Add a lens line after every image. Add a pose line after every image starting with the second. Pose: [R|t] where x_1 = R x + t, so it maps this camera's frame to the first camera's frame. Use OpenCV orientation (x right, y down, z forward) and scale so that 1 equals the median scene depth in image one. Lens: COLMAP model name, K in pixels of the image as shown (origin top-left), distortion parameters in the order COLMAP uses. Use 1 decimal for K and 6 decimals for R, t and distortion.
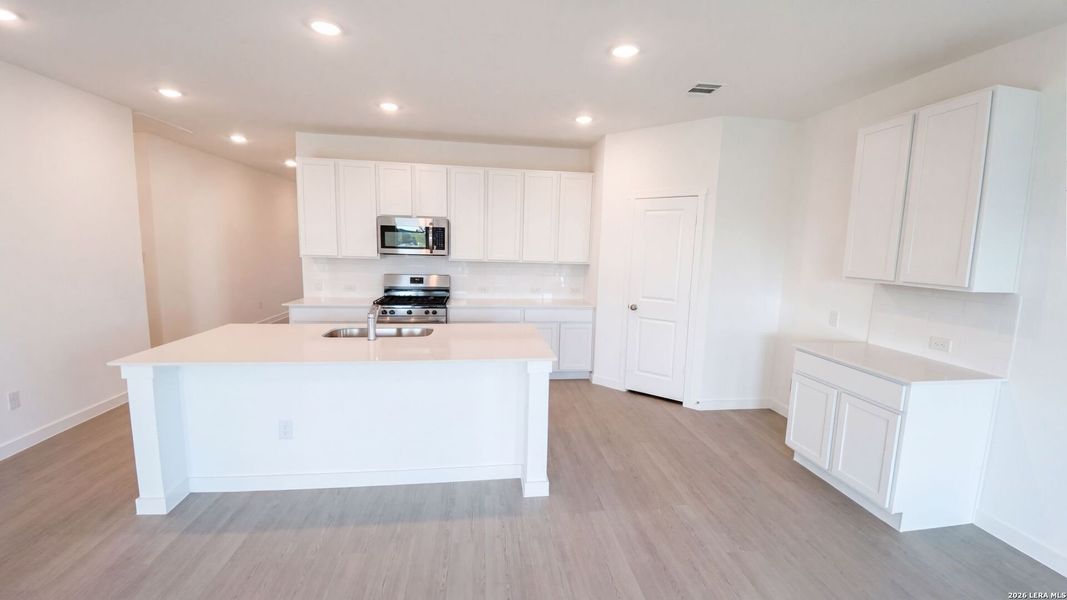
lens RADIAL K [[421.8, 0, 530.3], [0, 421.8, 301.3], [0, 0, 1]] dist [0.014128, -0.019374]
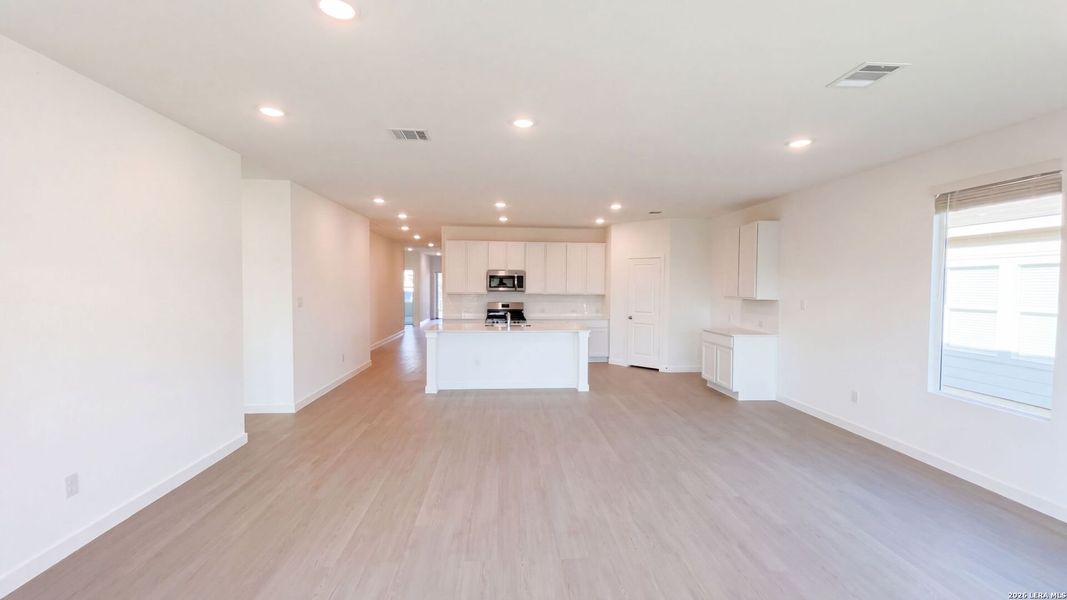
lens RADIAL K [[421.8, 0, 530.3], [0, 421.8, 301.3], [0, 0, 1]] dist [0.014128, -0.019374]
pose [[0.998838, -0.018150, -0.044646, -0.104872], [0.014121, 0.995936, -0.088948, 0.103820], [0.046079, 0.088214, 0.995035, -0.853714]]
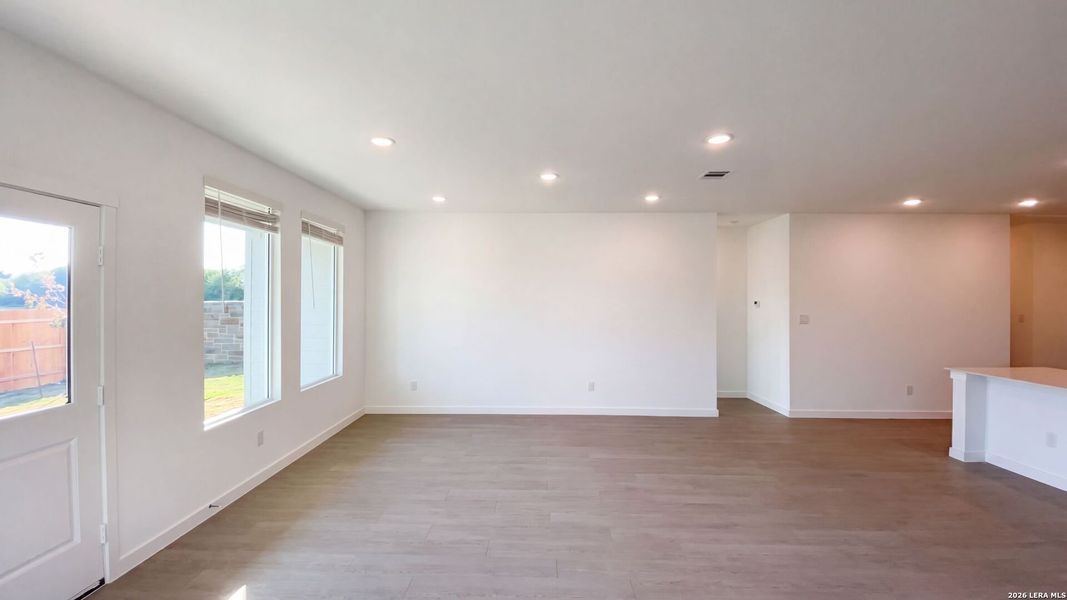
lens RADIAL K [[421.8, 0, 530.3], [0, 421.8, 301.3], [0, 0, 1]] dist [0.014128, -0.019374]
pose [[-0.147089, -0.023237, -0.988850, 0.615779], [-0.135675, 0.990749, -0.003100, 0.052253], [0.979774, 0.133706, -0.148881, -0.326944]]
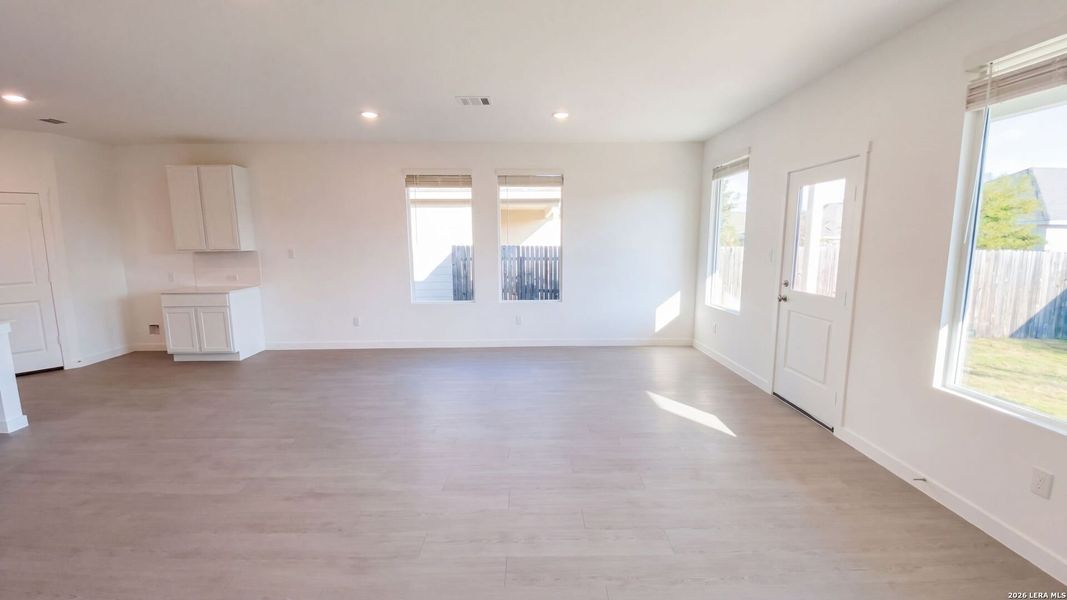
lens RADIAL K [[431.4, 0, 536.6], [0, 431.4, 295.9], [0, 0, 1]] dist [0.015489, -0.017074]
pose [[0.108604, -0.161708, 0.980844, -0.645494], [0.138050, 0.979573, 0.146213, 0.053504], [-0.984453, 0.119526, 0.128709, -0.498381]]
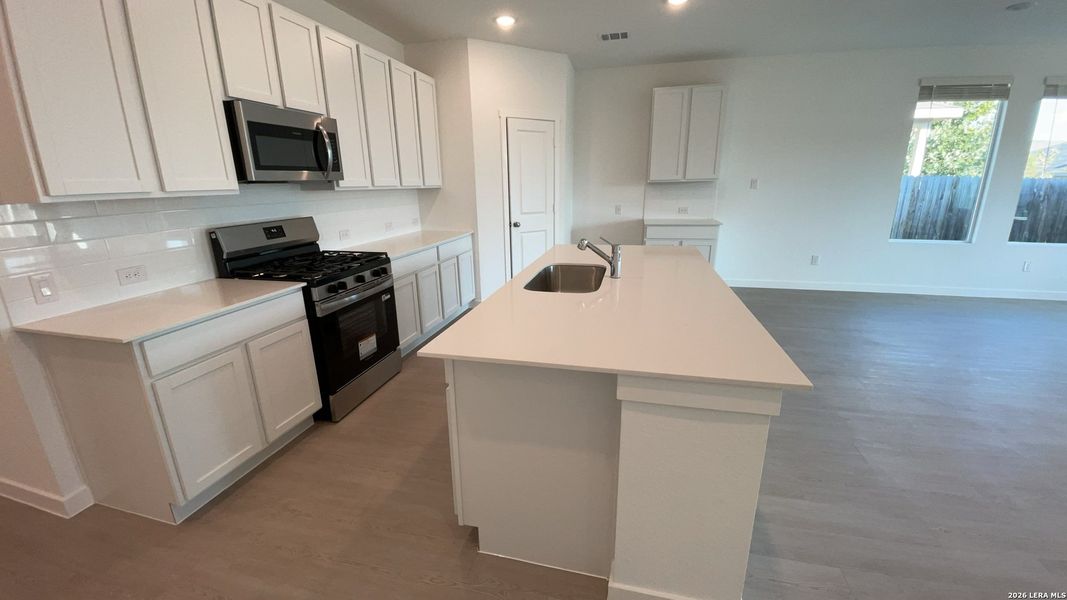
lens RADIAL K [[407.9, 0, 533.4], [0, 407.9, 289.4], [0, 0, 1]] dist [0.000143, -0.011533]
pose [[0.359384, -0.272828, 0.892417, -0.738597], [0.149719, 0.960777, 0.233434, -0.064611], [-0.921101, 0.049720, 0.386135, 0.597872]]
